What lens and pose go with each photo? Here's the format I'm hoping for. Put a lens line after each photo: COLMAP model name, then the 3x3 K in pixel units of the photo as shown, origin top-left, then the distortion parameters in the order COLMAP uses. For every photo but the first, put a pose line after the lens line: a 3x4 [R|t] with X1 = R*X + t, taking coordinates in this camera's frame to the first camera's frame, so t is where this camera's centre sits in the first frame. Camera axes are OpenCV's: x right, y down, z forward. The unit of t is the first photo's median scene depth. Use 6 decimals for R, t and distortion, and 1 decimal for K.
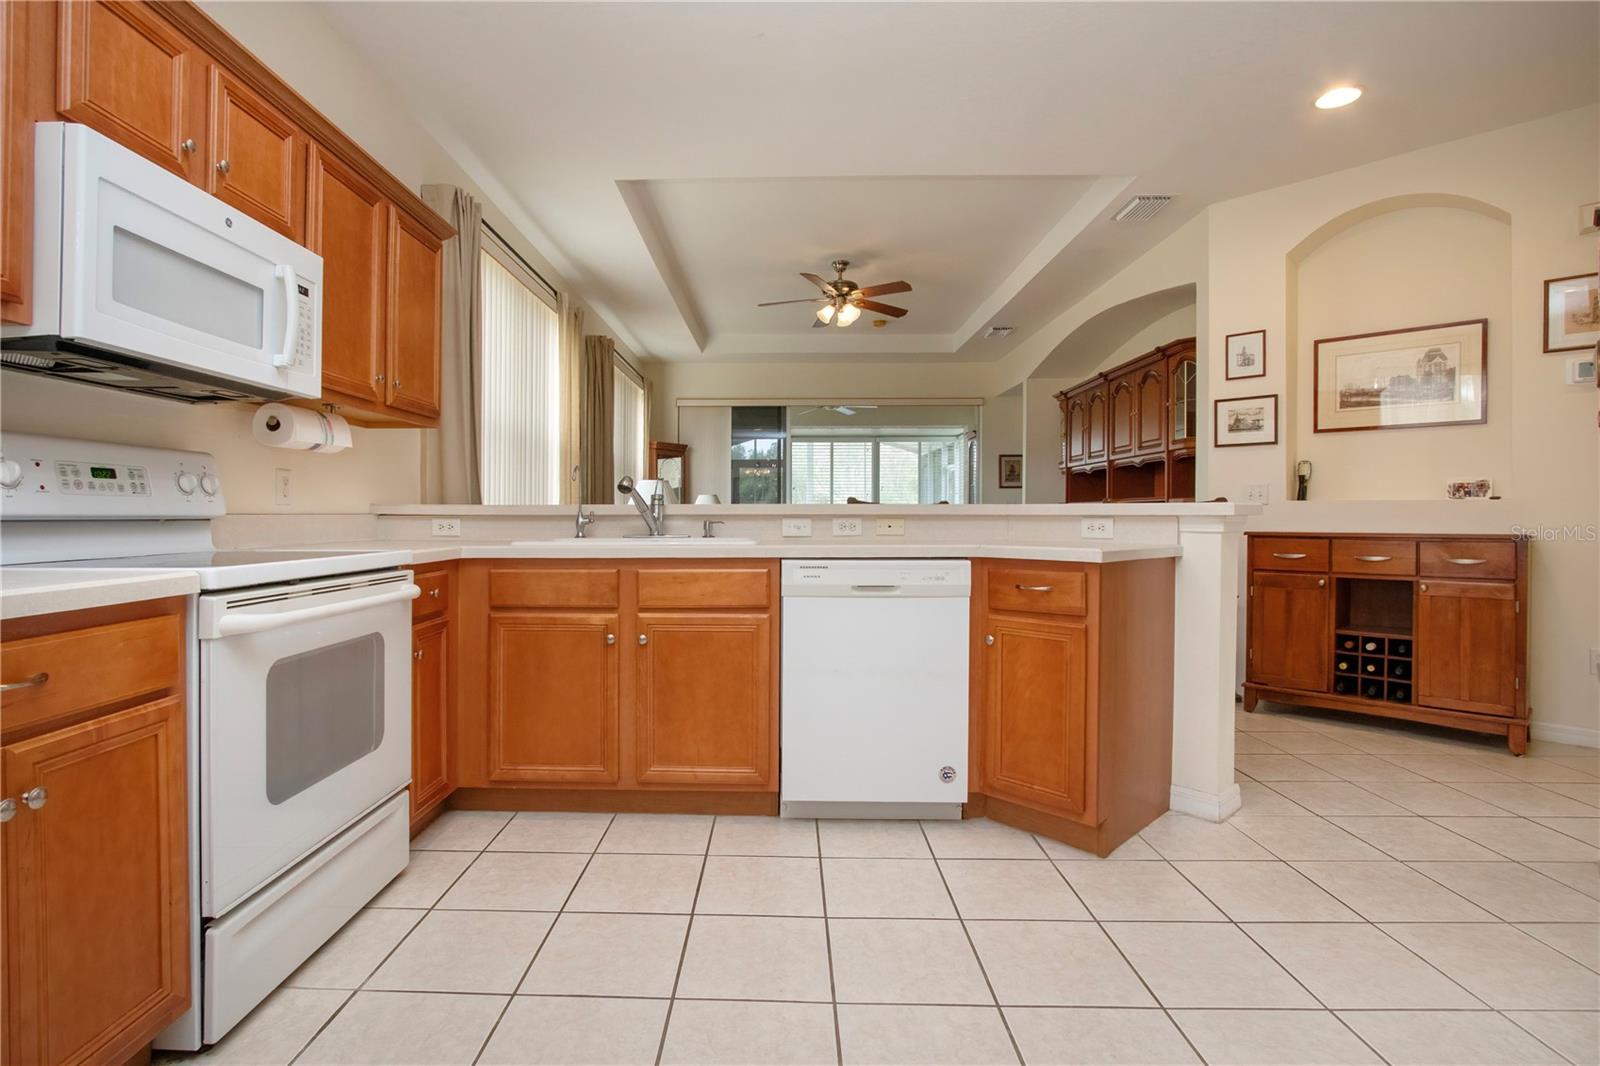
lens RADIAL K [[770.1, 0, 768.8], [0, 770.1, 532.6], [0, 0, 1]] dist [-0.014584, 0.000112]
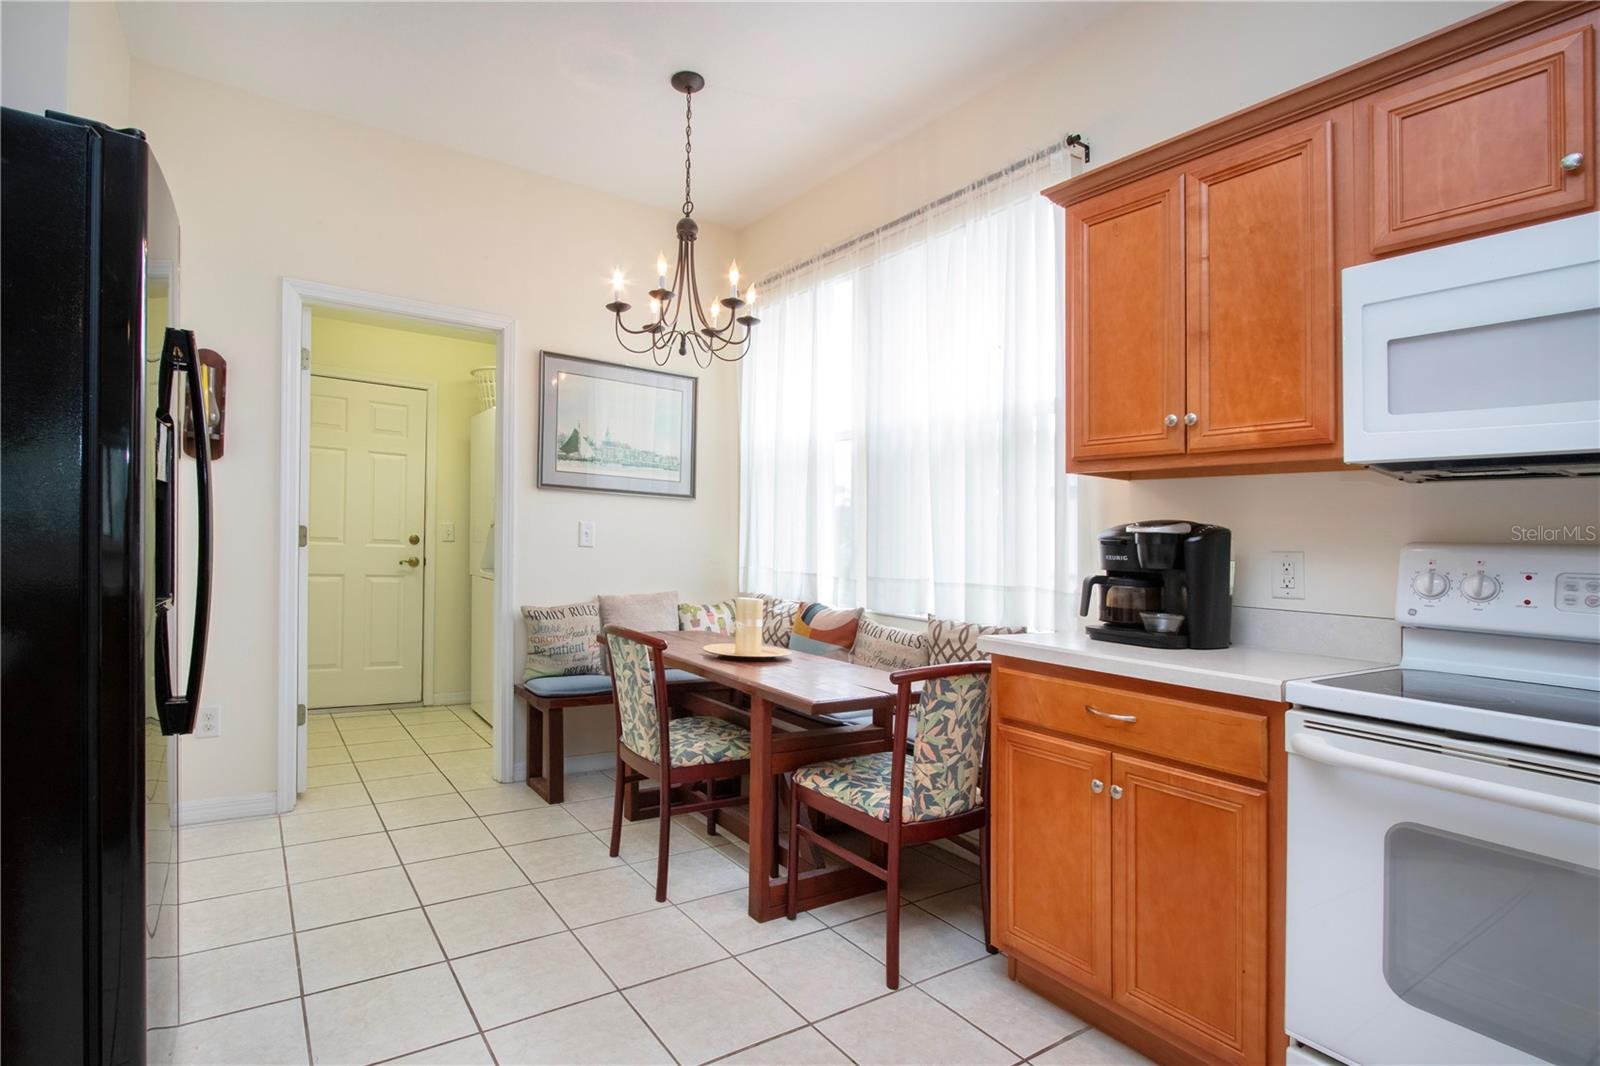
lens RADIAL K [[773.7, 0, 743.1], [0, 773.7, 516.7], [0, 0, 1]] dist [-0.013325, 0.000472]
pose [[-0.824585, -0.053270, -0.563224, 0.252709], [-0.054148, 0.998418, -0.015155, -0.064913], [0.563140, 0.018001, -0.826165, 0.814987]]
